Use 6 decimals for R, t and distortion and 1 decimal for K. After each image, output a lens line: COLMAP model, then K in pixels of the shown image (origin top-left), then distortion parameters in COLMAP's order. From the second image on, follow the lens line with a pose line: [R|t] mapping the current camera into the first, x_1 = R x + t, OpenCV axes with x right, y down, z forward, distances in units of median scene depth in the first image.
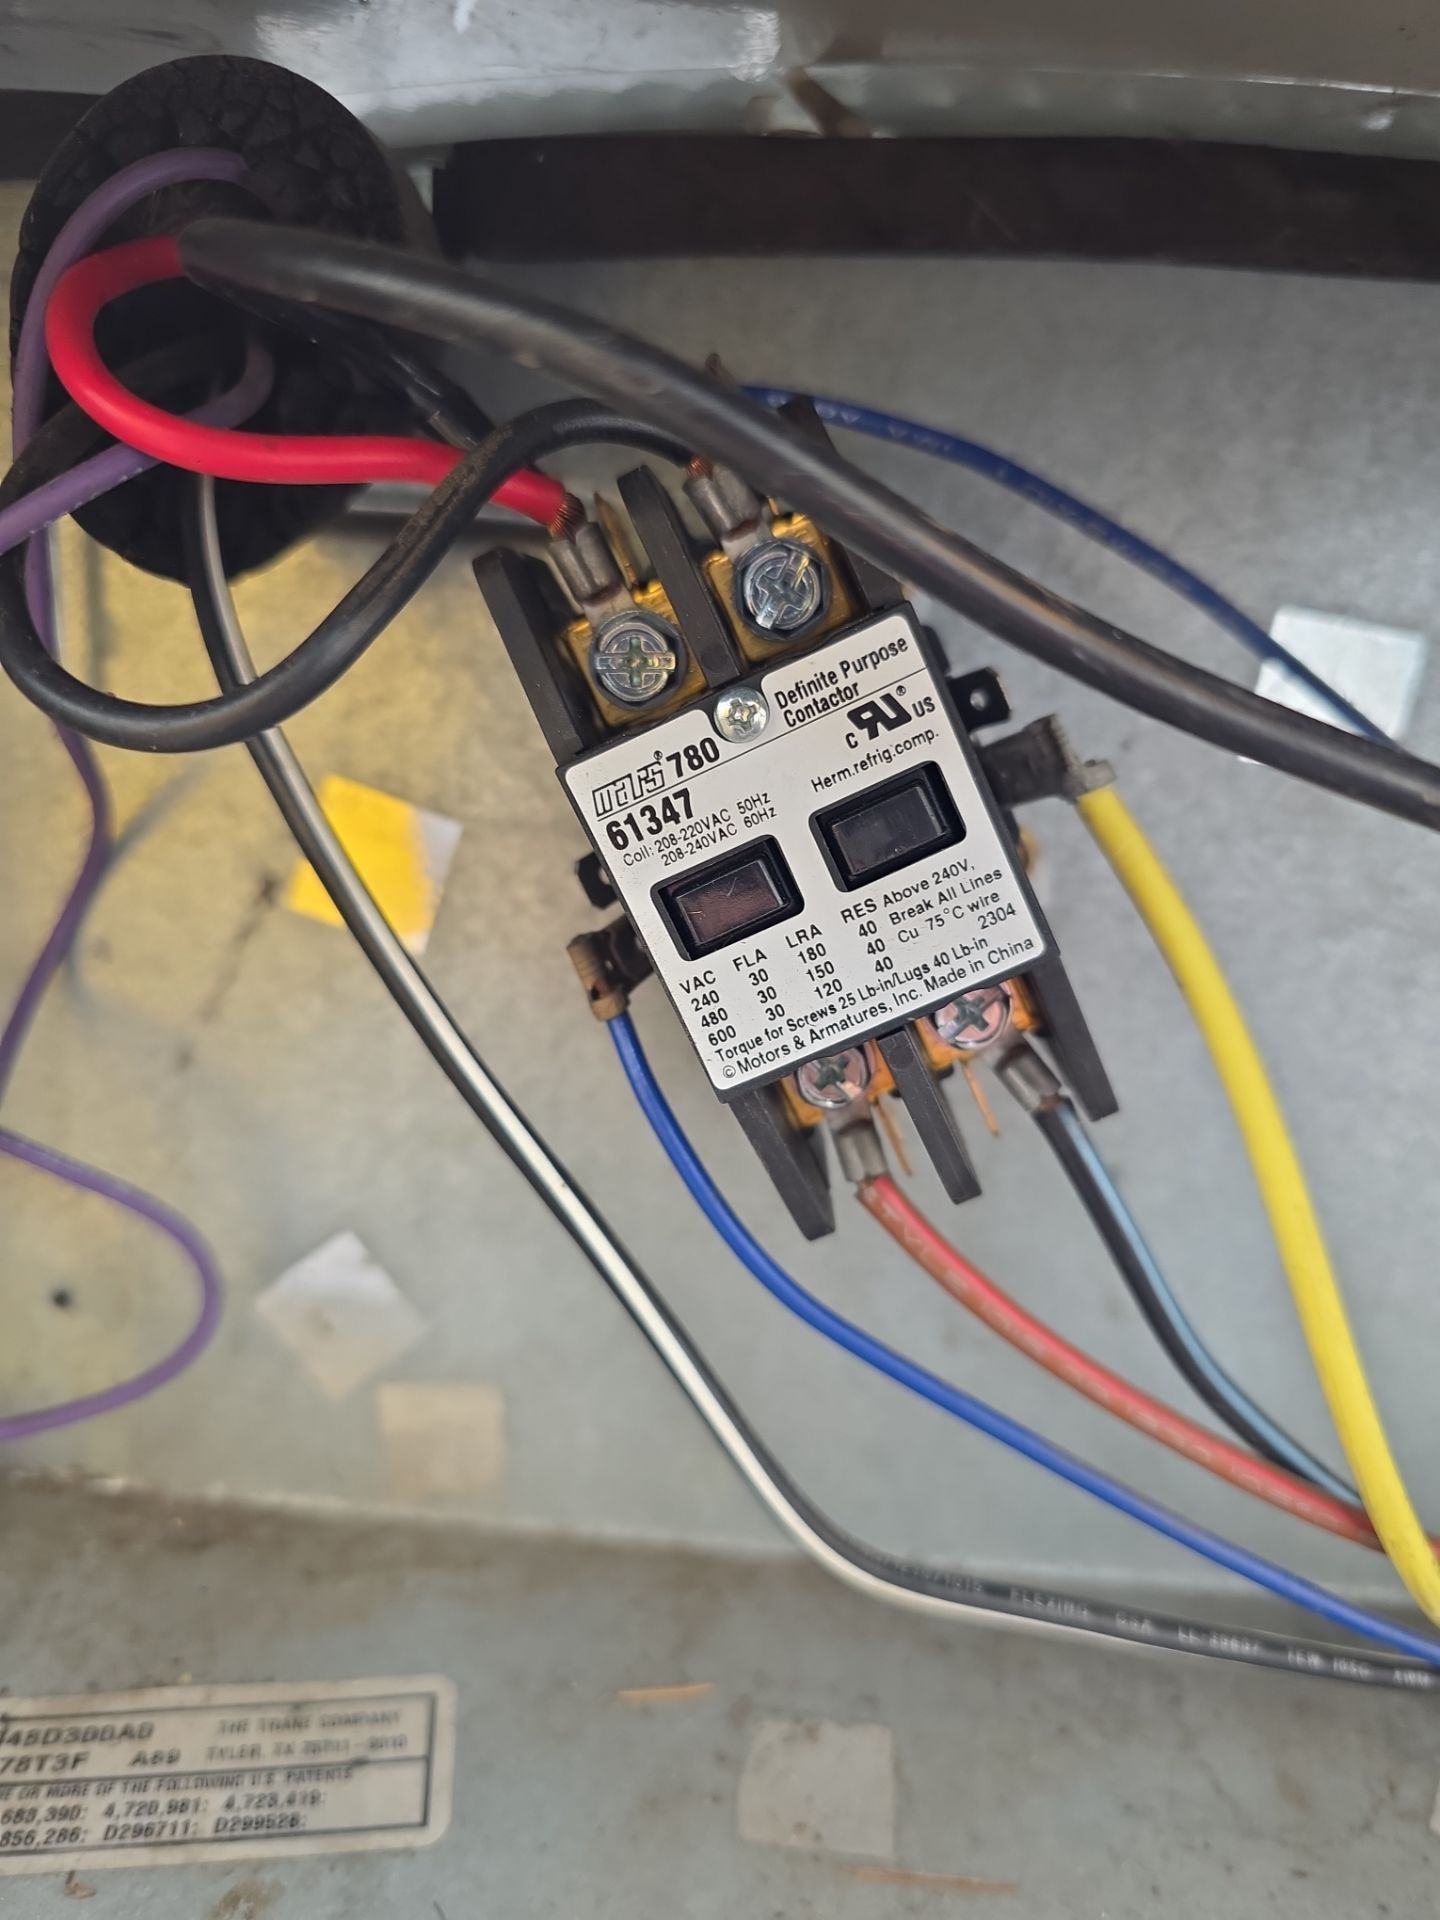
lens RADIAL K [[1371.0, 0, 720.0], [0, 1371.0, 960.0], [0, 0, 1]] dist [-0.002011, -0.034274]
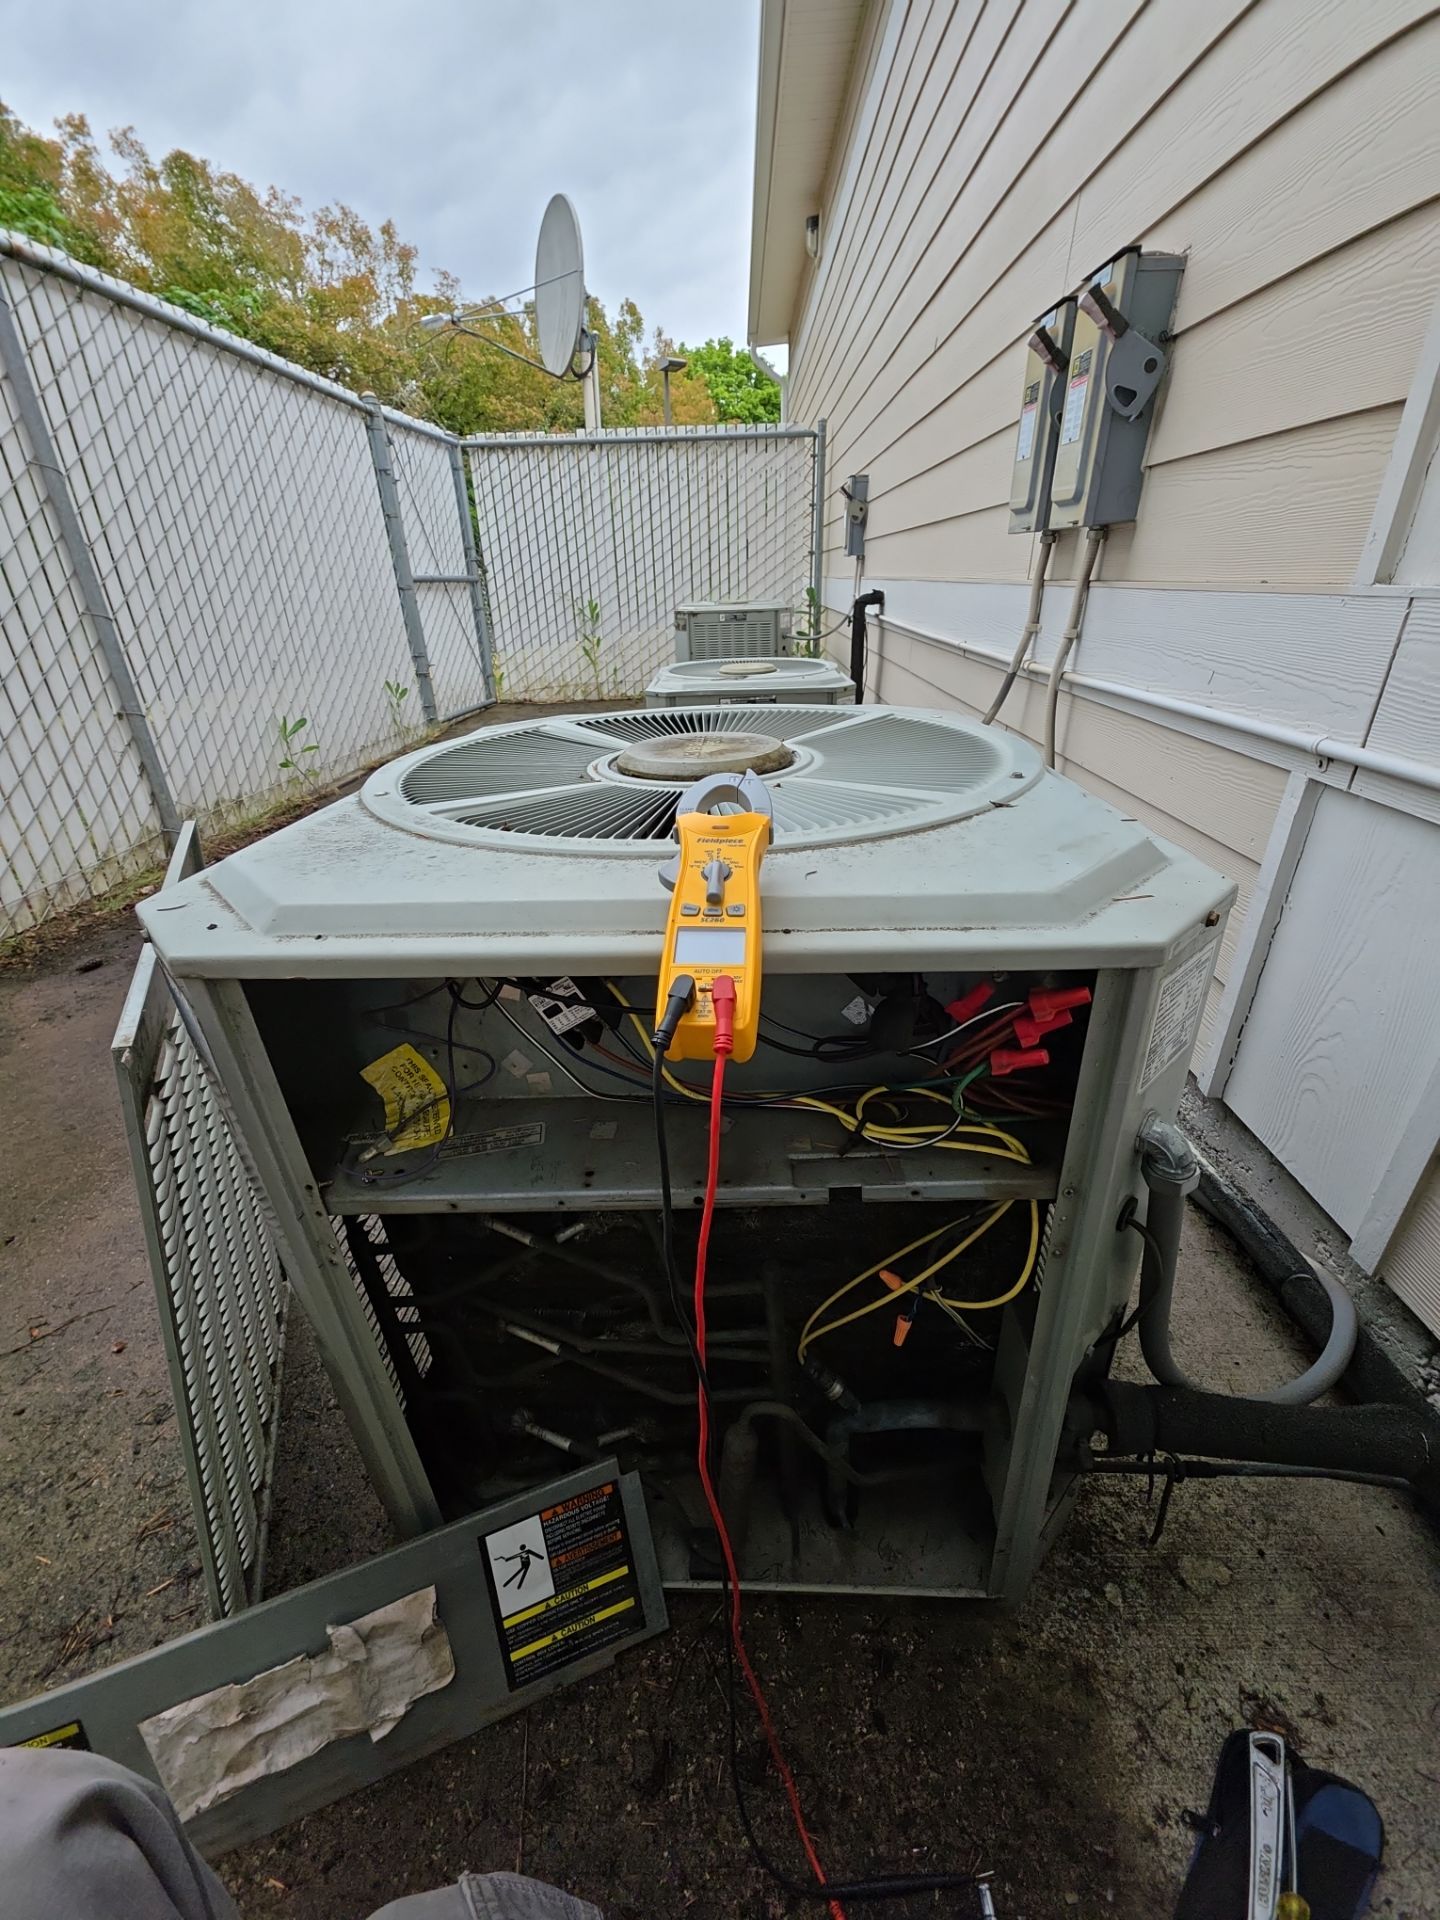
lens RADIAL K [[759.9, 0, 728.2], [0, 759.9, 948.9], [0, 0, 1]] dist [0.007013, -0.002798]
pose [[0.992592, -0.117383, -0.031330, 0.891922], [0.121199, 0.974615, 0.188244, -0.825583], [0.008438, -0.190647, 0.981622, -2.367281]]
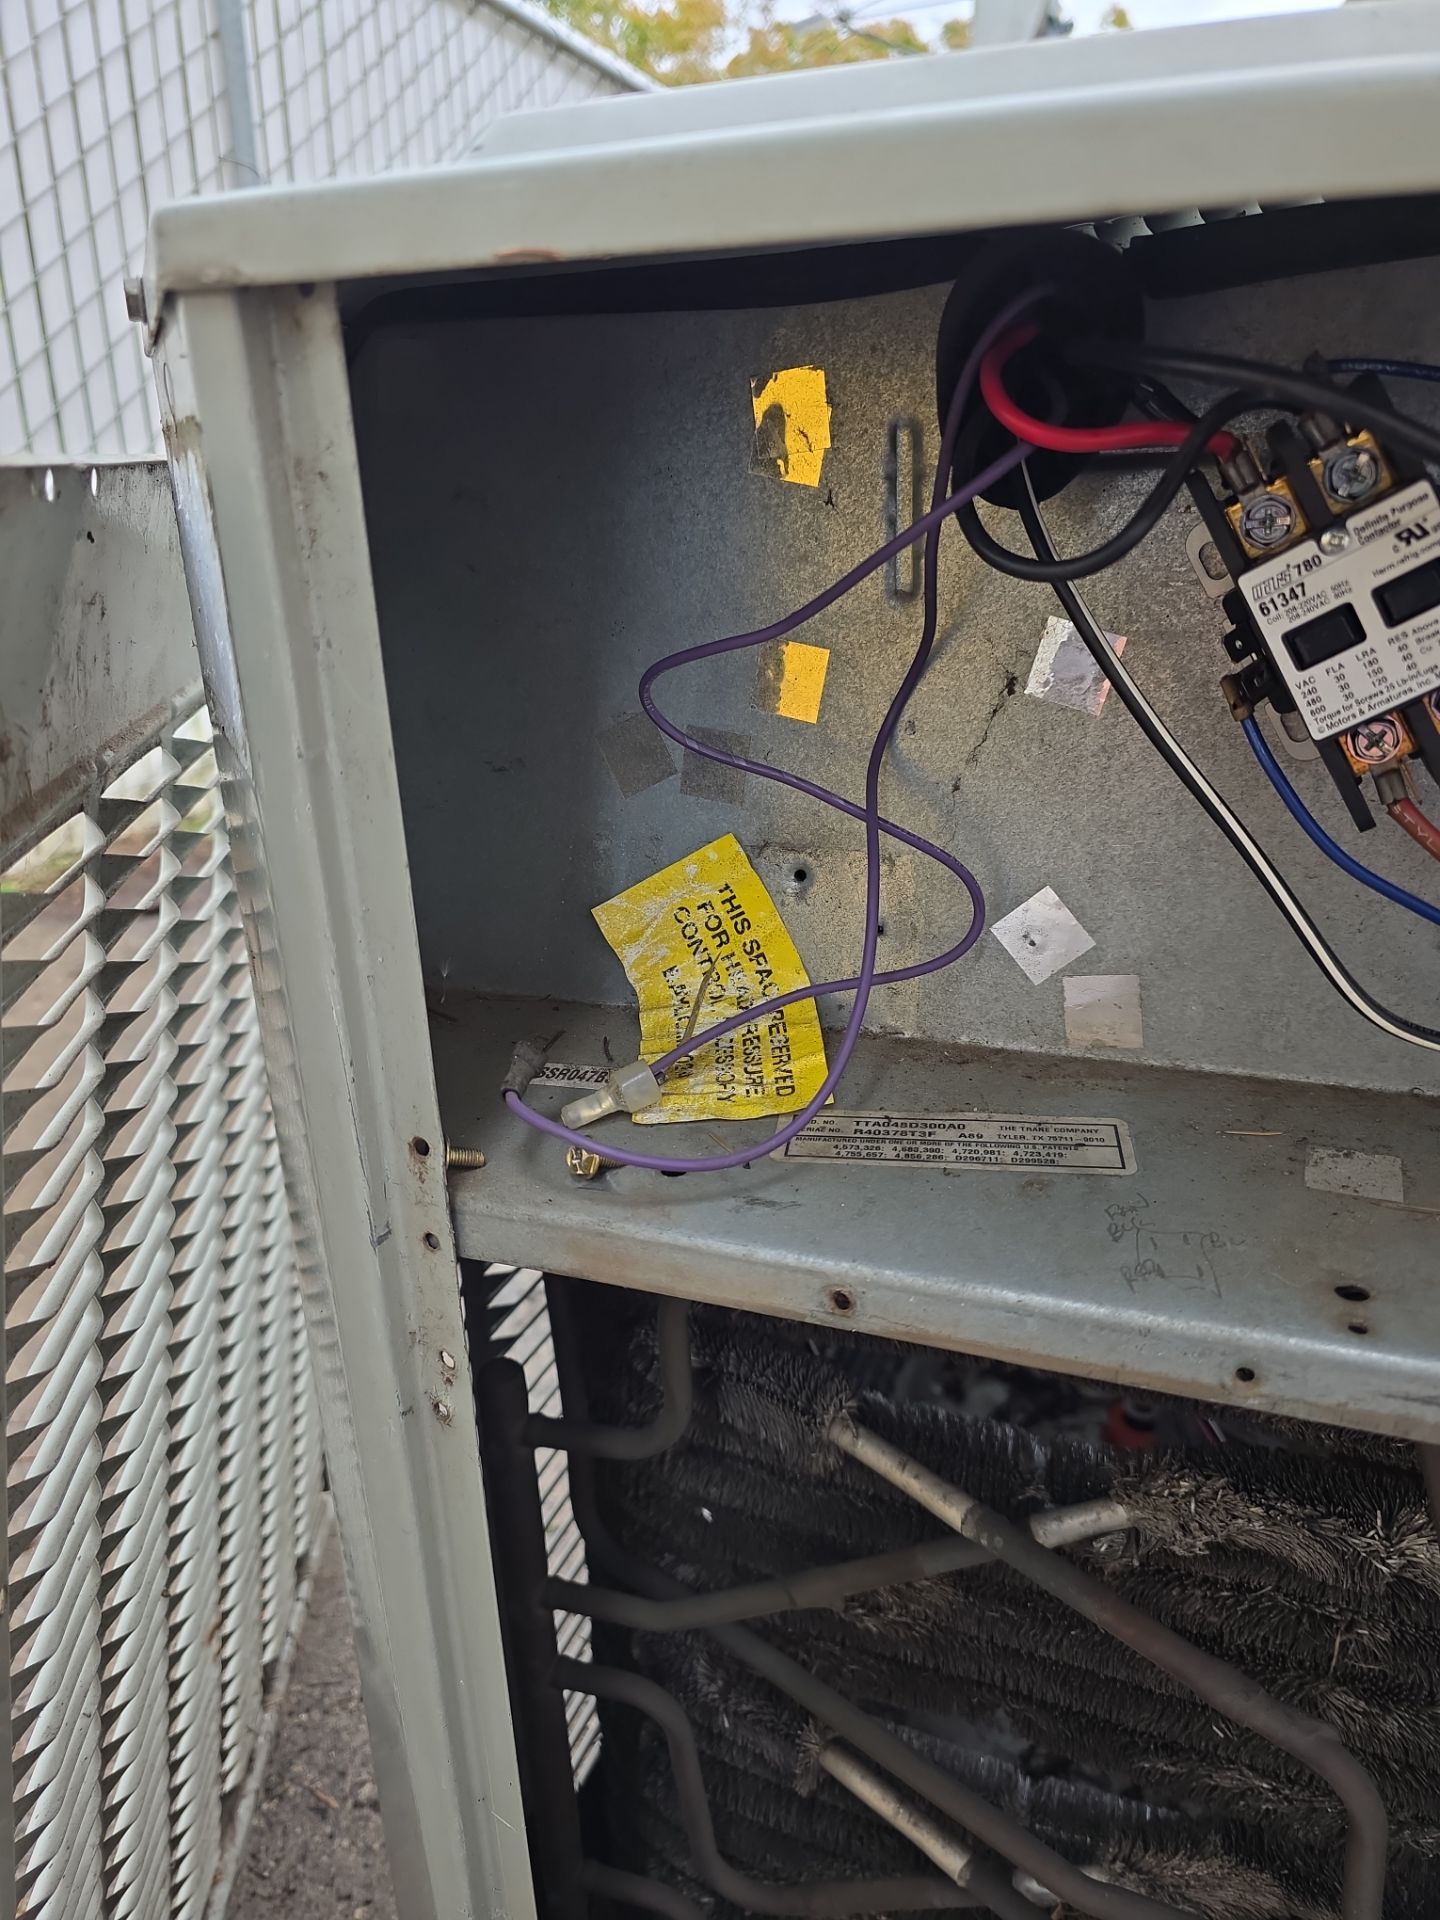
lens RADIAL K [[1296.4, 0, 712.4], [0, 1296.4, 967.8], [0, 0, 1]] dist [0.059180, -0.103089]
pose [[0.943382, 0.004774, -0.331673, -0.159310], [0.020540, 0.997137, 0.072774, 0.220011], [0.331071, -0.075466, 0.940583, -0.880876]]
